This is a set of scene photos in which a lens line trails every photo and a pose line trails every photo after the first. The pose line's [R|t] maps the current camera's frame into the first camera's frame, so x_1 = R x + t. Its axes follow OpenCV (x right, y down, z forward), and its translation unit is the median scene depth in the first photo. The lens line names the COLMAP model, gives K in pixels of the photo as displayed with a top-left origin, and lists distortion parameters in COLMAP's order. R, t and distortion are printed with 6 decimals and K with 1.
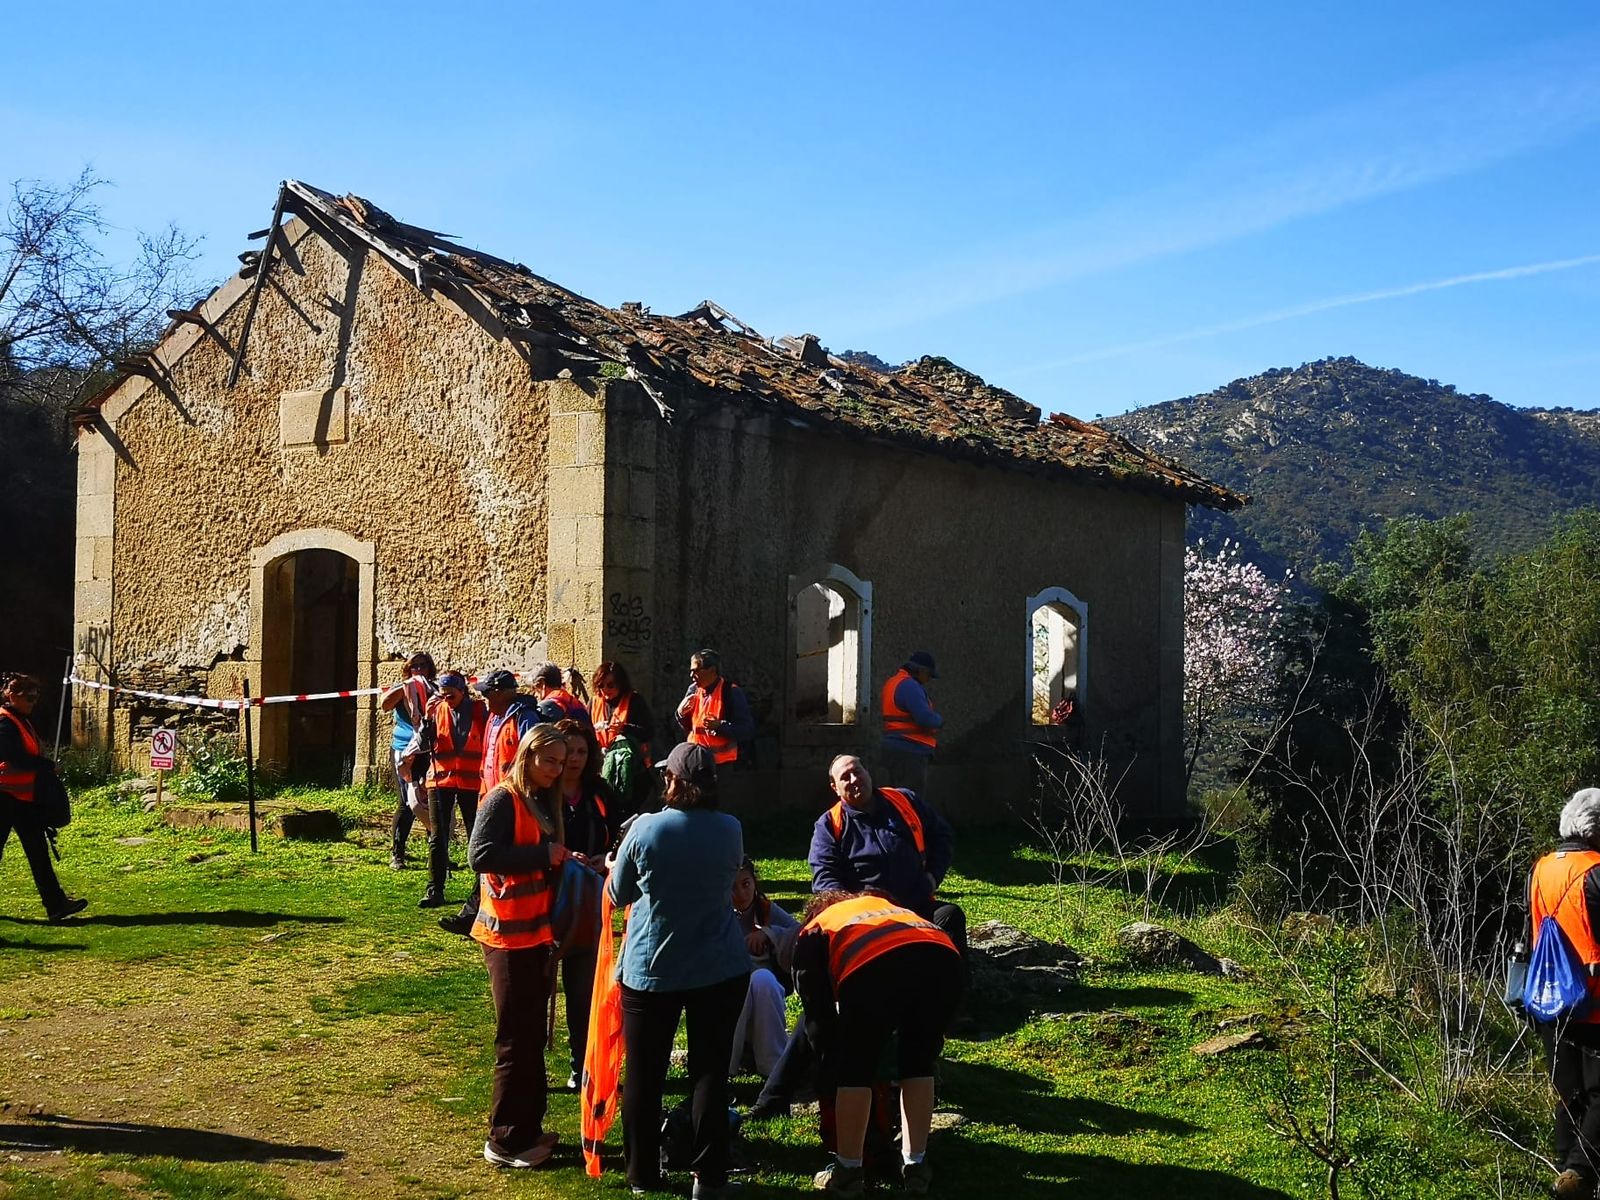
lens RADIAL K [[2174.9, 0, 800.0], [0, 2174.9, 600.0], [0, 0, 1]] dist [0.203671, -0.652739]
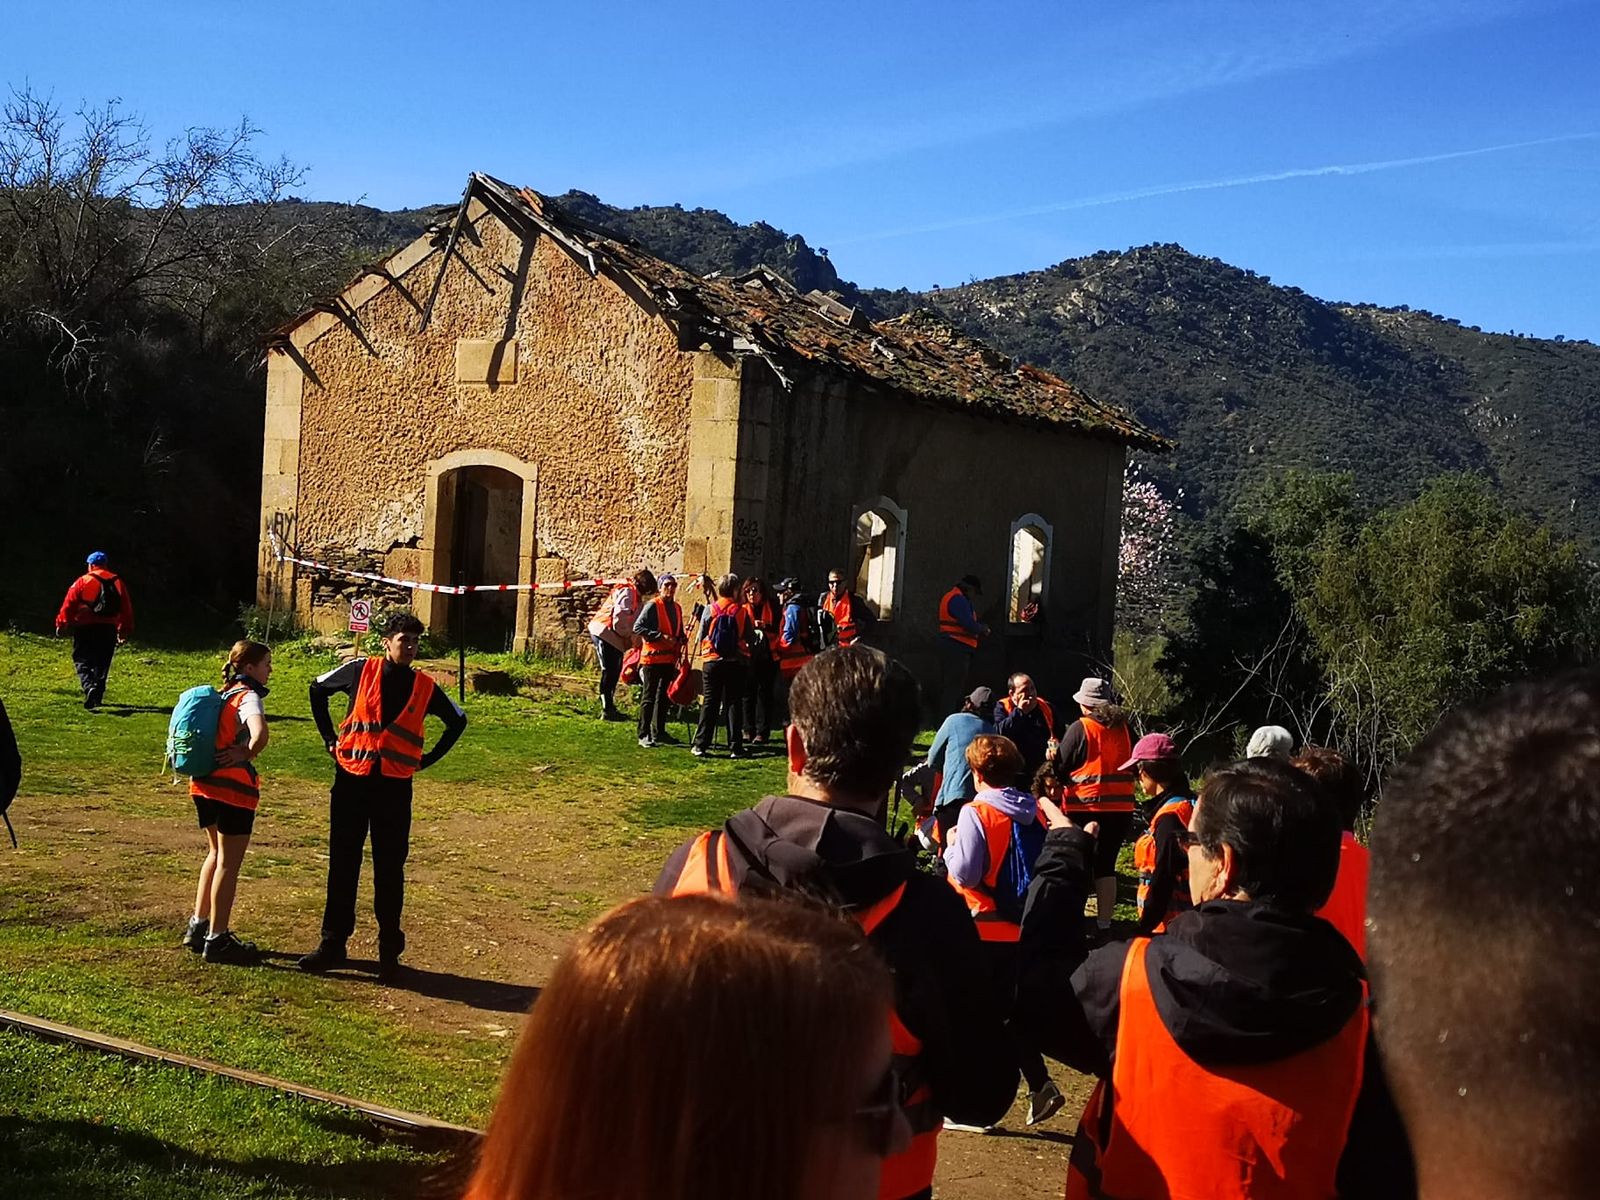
lens RADIAL K [[2174.9, 0, 800.0], [0, 2174.9, 600.0], [0, 0, 1]] dist [0.203671, -0.652739]
pose [[0.994440, 0.044575, 0.095407, -0.150886], [-0.051402, 0.996198, 0.070336, -0.042625], [-0.091909, -0.074849, 0.992950, -0.274453]]
